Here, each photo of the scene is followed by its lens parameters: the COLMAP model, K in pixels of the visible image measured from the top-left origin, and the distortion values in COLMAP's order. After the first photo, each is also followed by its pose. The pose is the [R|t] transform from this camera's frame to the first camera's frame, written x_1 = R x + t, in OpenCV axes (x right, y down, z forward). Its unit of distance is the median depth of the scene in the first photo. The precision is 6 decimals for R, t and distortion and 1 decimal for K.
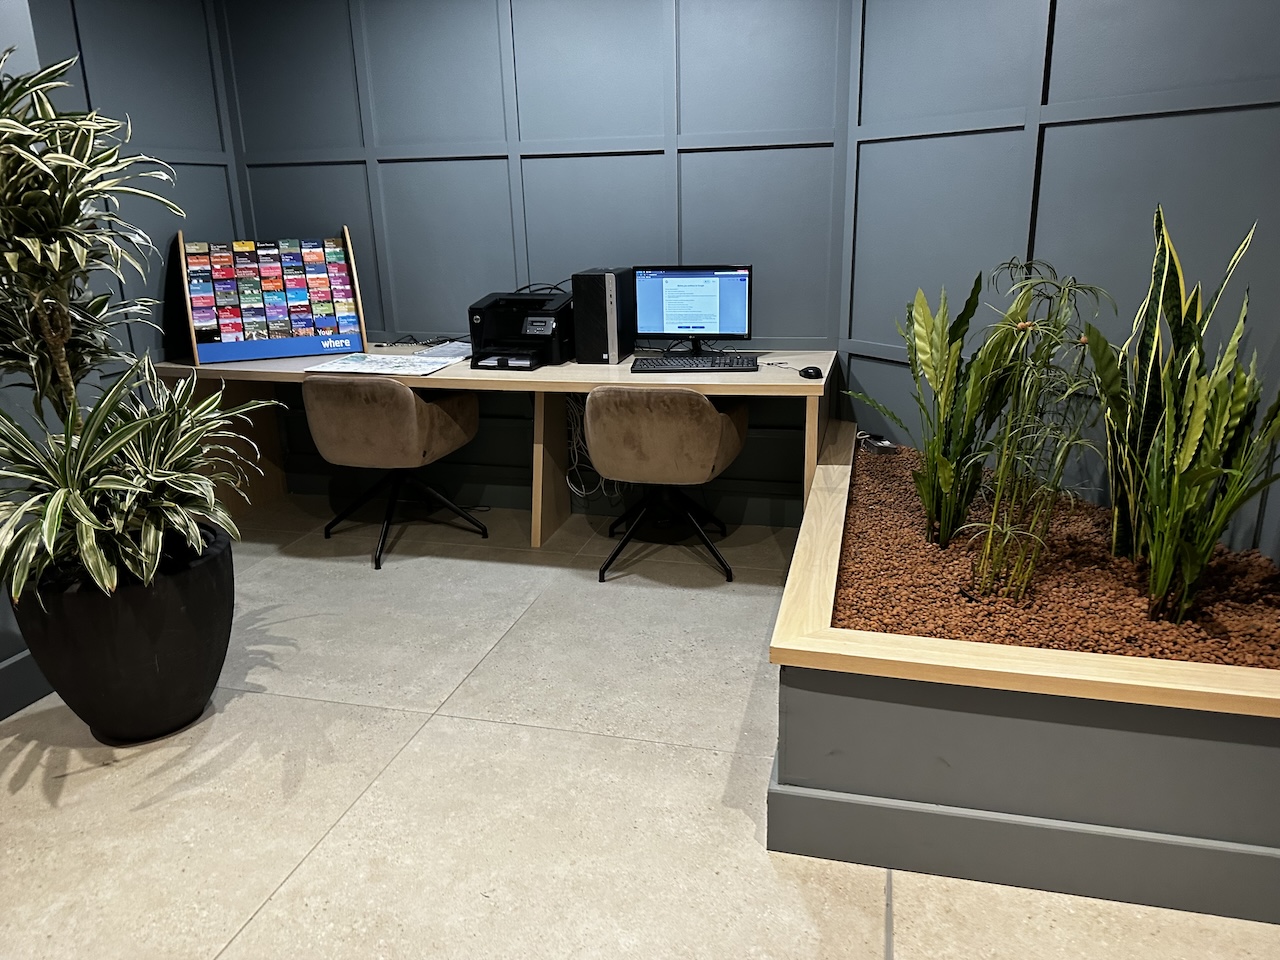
lens RADIAL K [[907.9, 0, 642.2], [0, 907.9, 480.9], [0, 0, 1]] dist [0.040756, -0.028210]
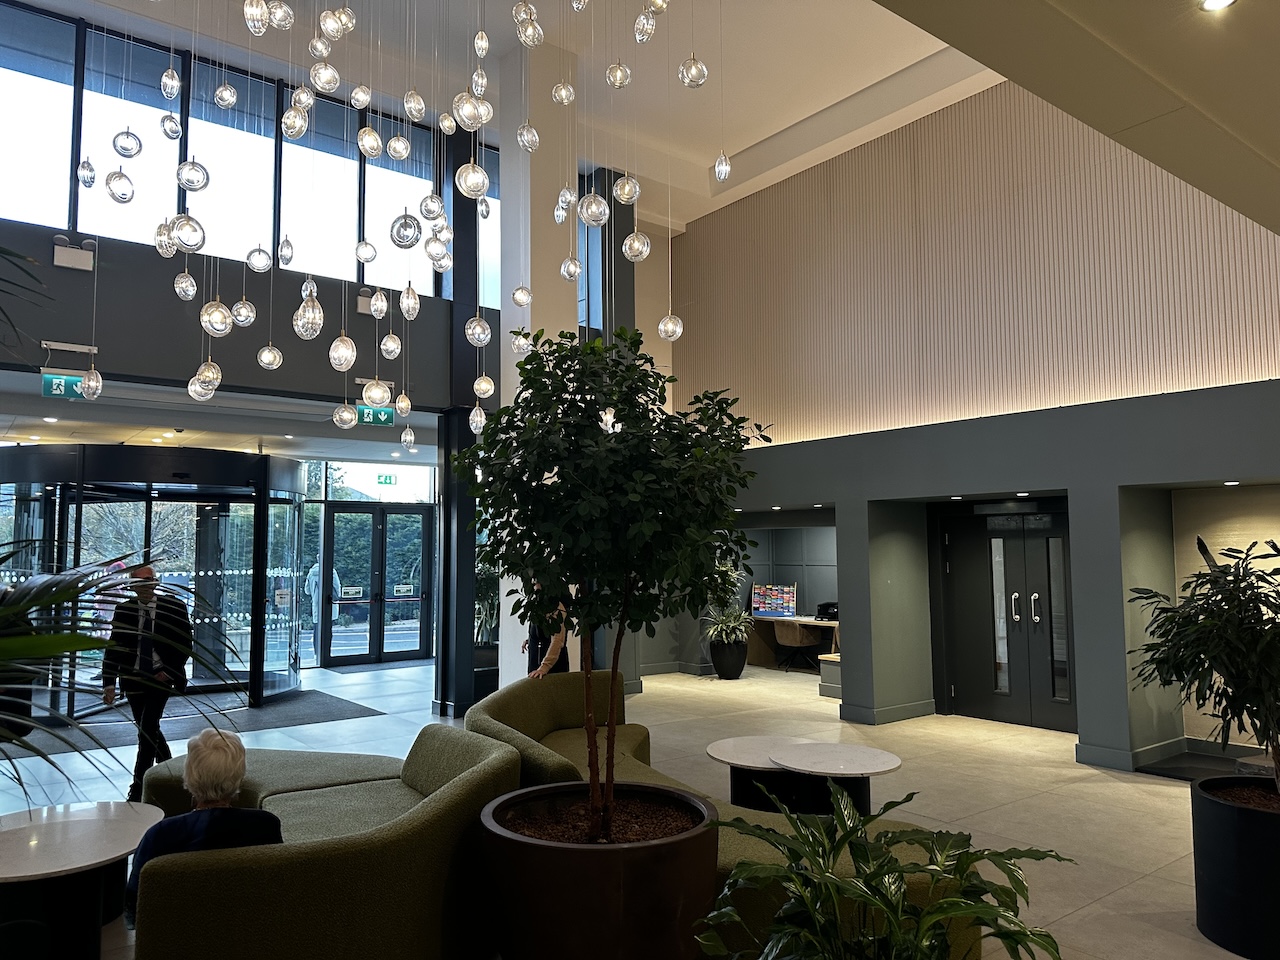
lens RADIAL K [[907.9, 0, 641.6], [0, 907.9, 477.8], [0, 0, 1]] dist [0.040756, -0.028210]
pose [[0.803366, -0.018900, -0.595185, 1.435489], [-0.194543, 0.936323, -0.292322, 0.541218], [0.562810, 0.350631, 0.748534, -2.343073]]
